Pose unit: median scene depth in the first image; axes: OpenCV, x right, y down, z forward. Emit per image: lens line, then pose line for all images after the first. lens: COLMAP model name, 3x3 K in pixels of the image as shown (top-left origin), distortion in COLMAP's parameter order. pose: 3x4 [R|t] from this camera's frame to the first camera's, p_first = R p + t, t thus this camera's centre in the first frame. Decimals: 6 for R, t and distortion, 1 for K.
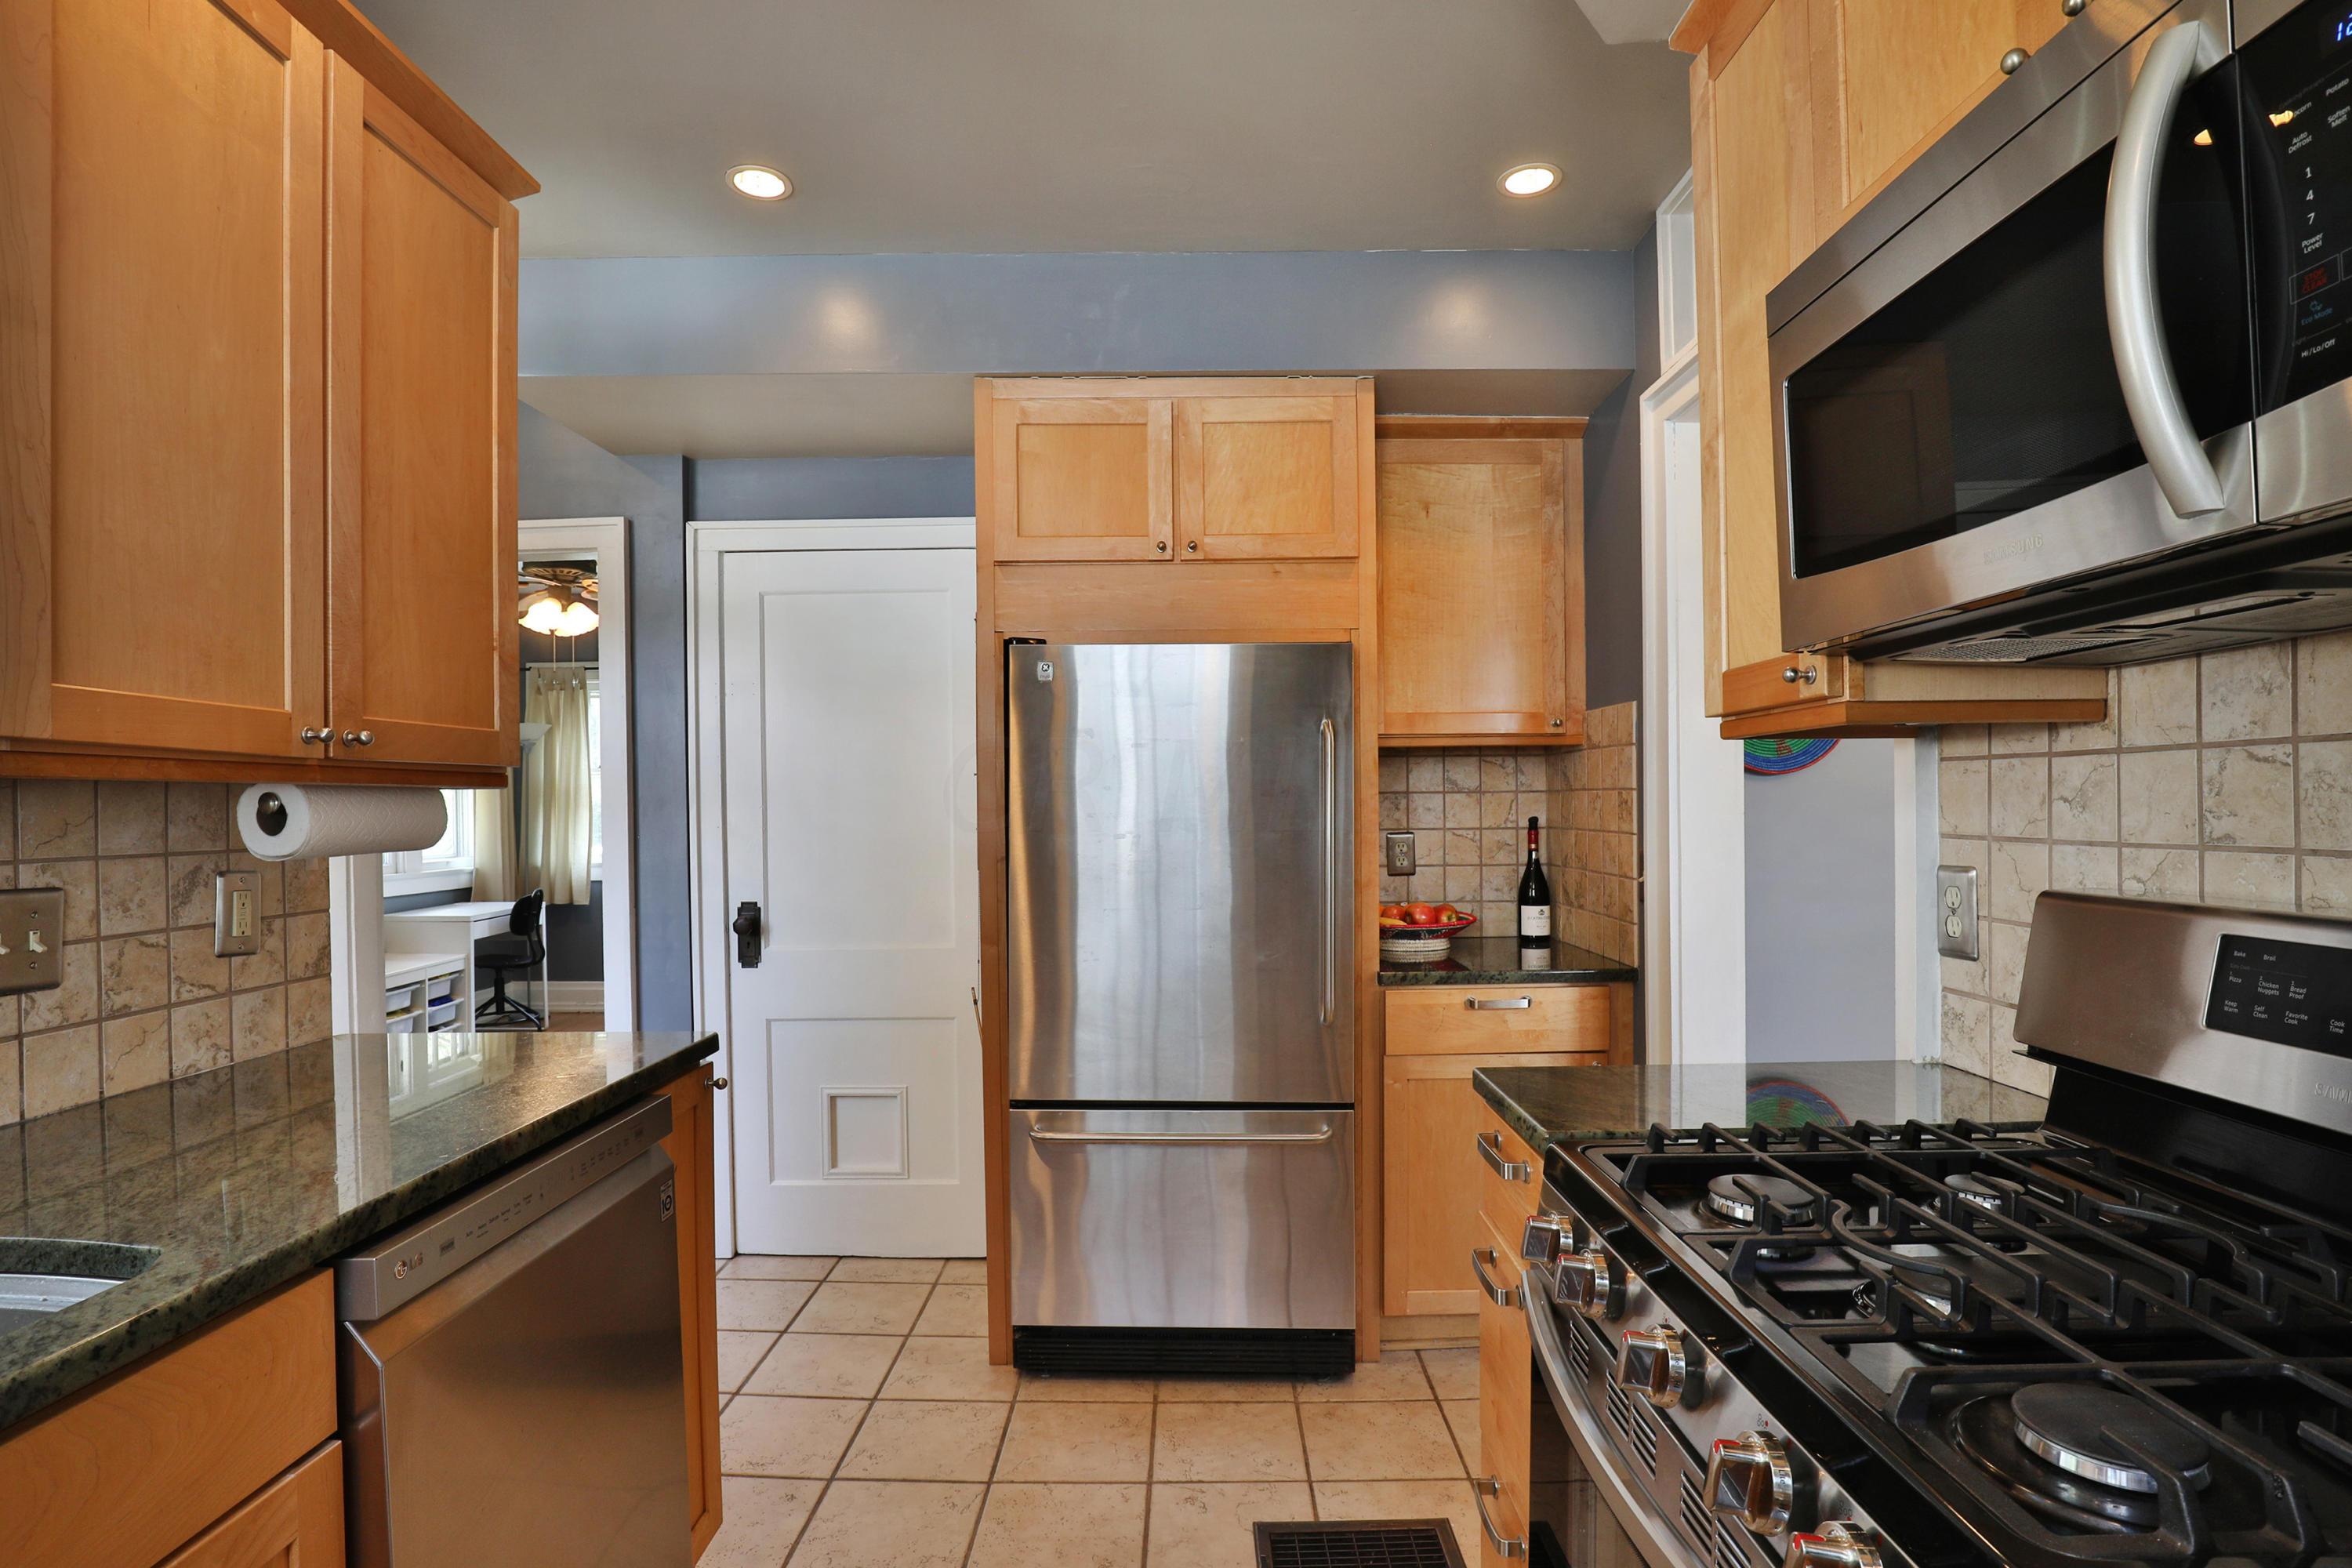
lens RADIAL K [[1186.7, 0, 1166.7], [0, 1186.7, 801.4], [0, 0, 1]] dist [-0.030500, -0.000277]
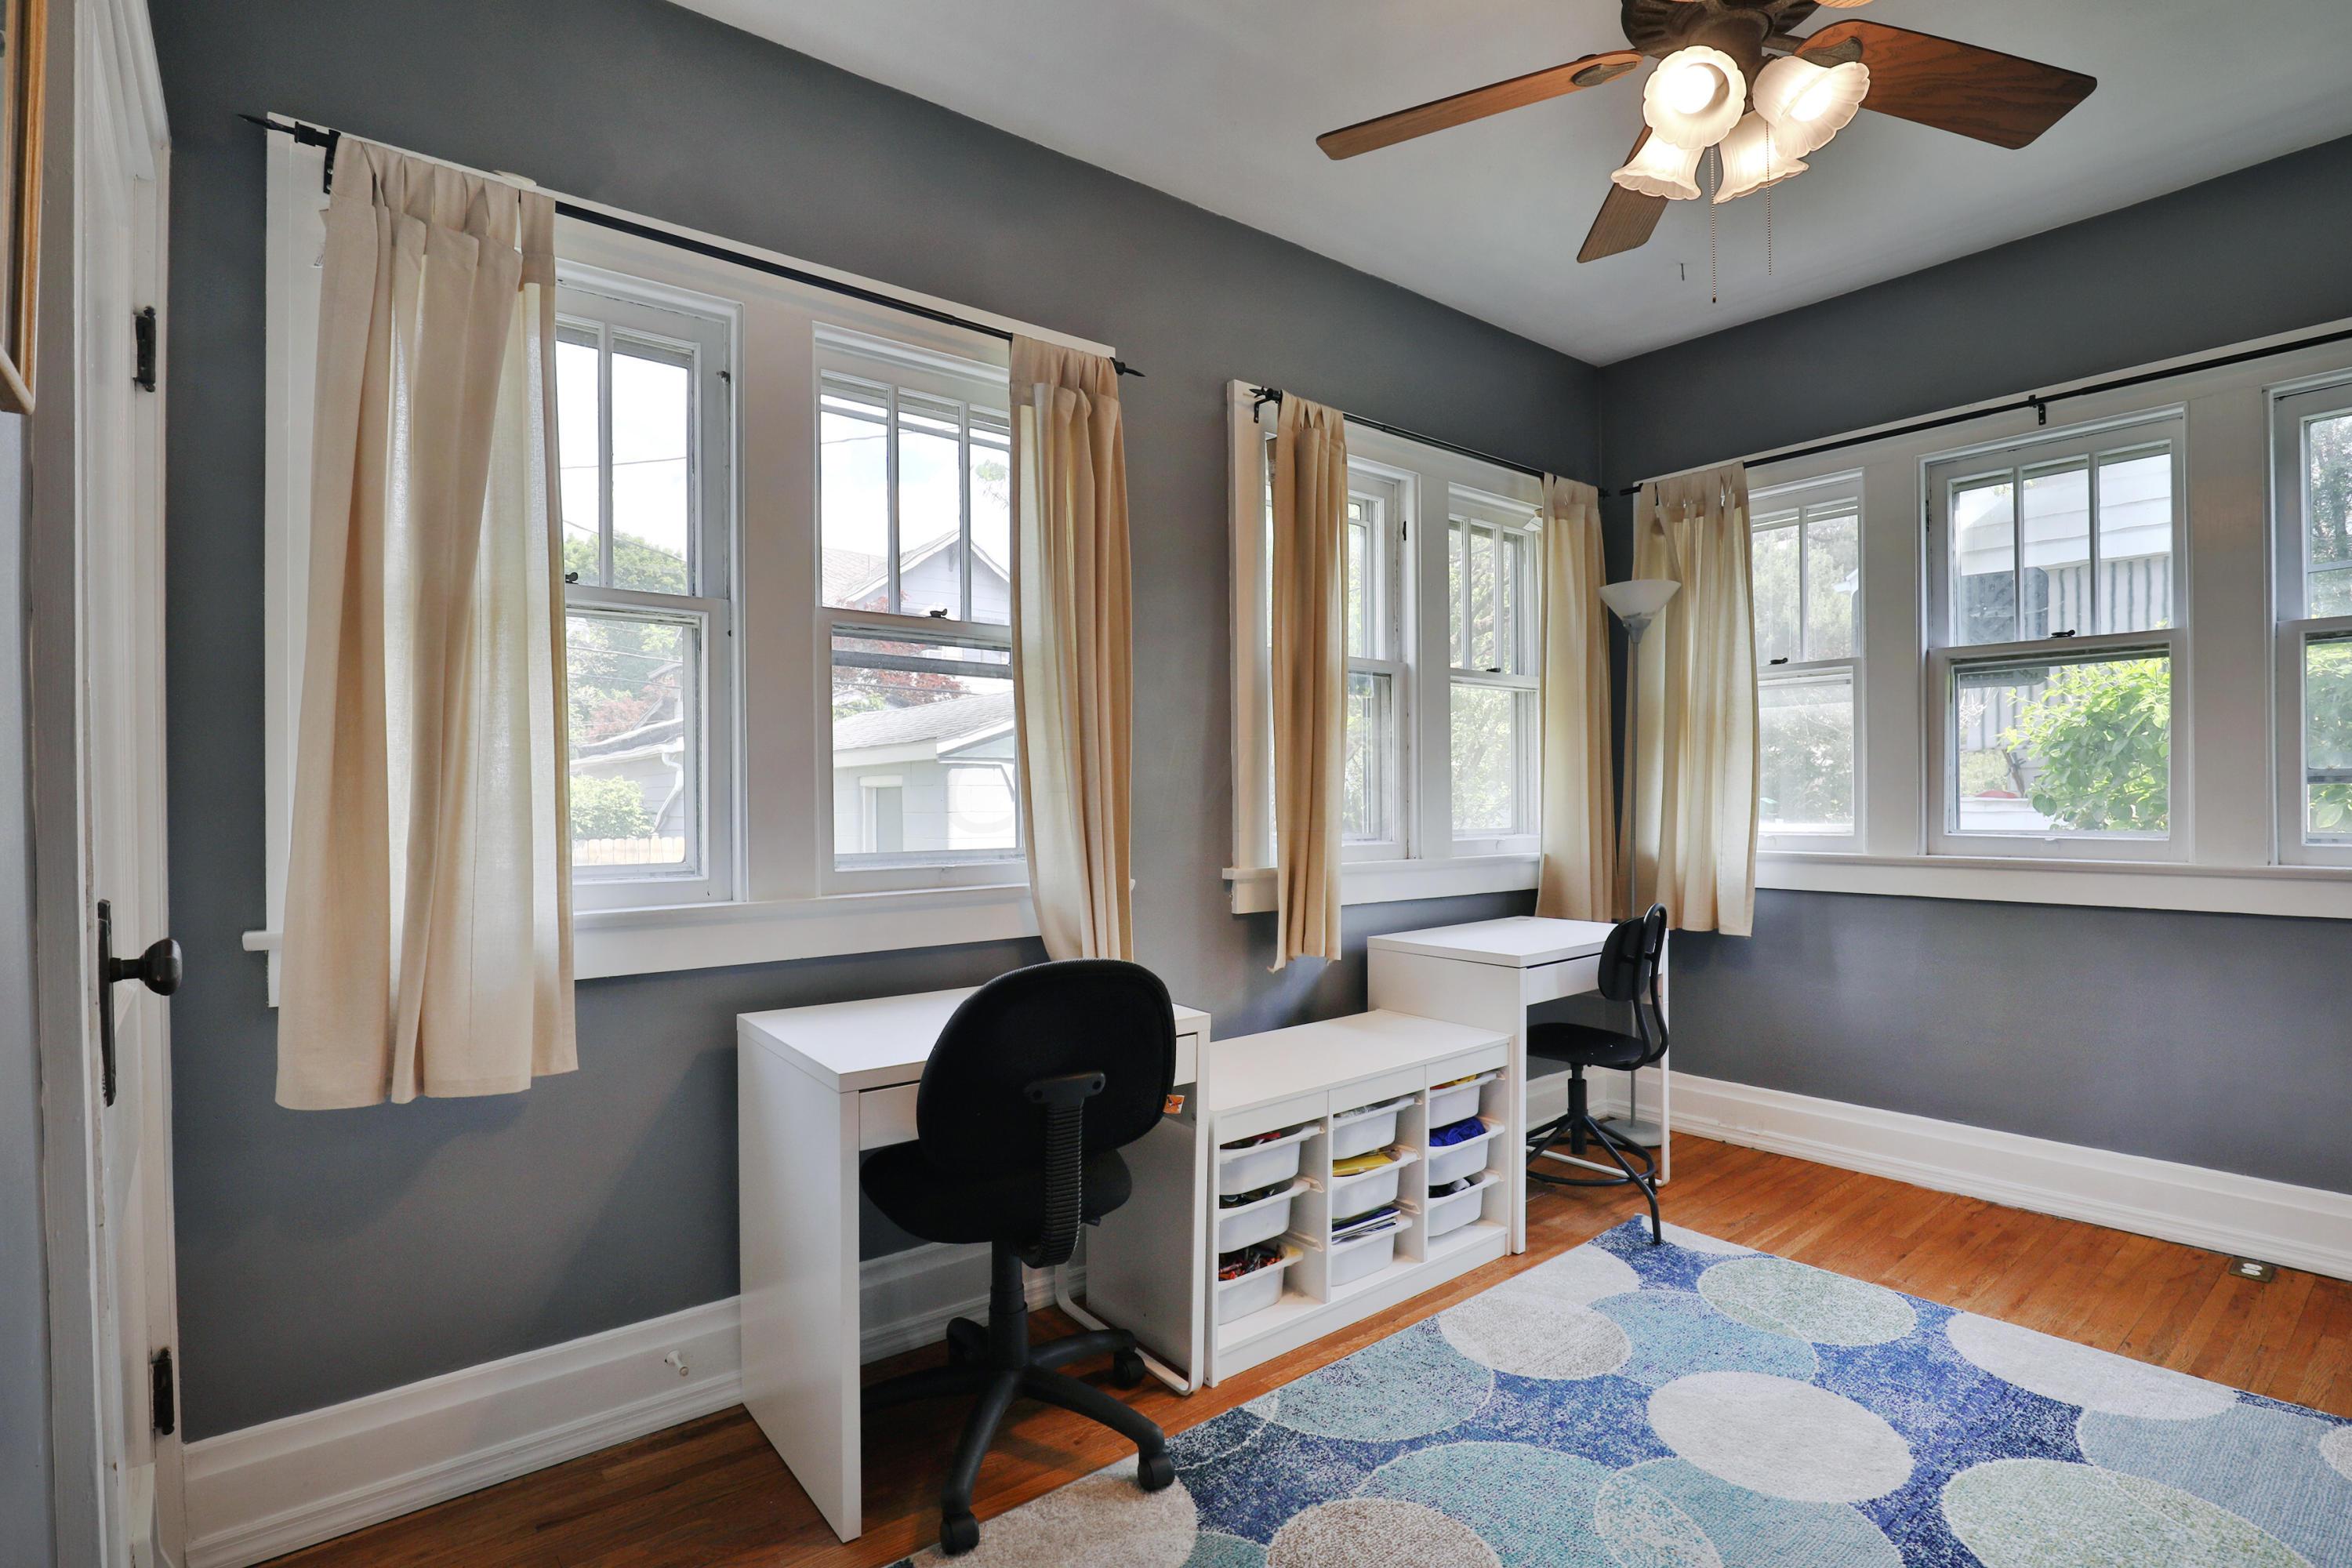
lens RADIAL K [[1186.7, 0, 1170.0], [0, 1186.7, 799.5], [0, 0, 1]] dist [-0.030500, -0.000277]
pose [[0.643982, 0.010951, -0.764962, -0.287871], [-0.003745, 0.999931, 0.011163, 0.026181], [0.765031, -0.004324, 0.643979, 0.527034]]
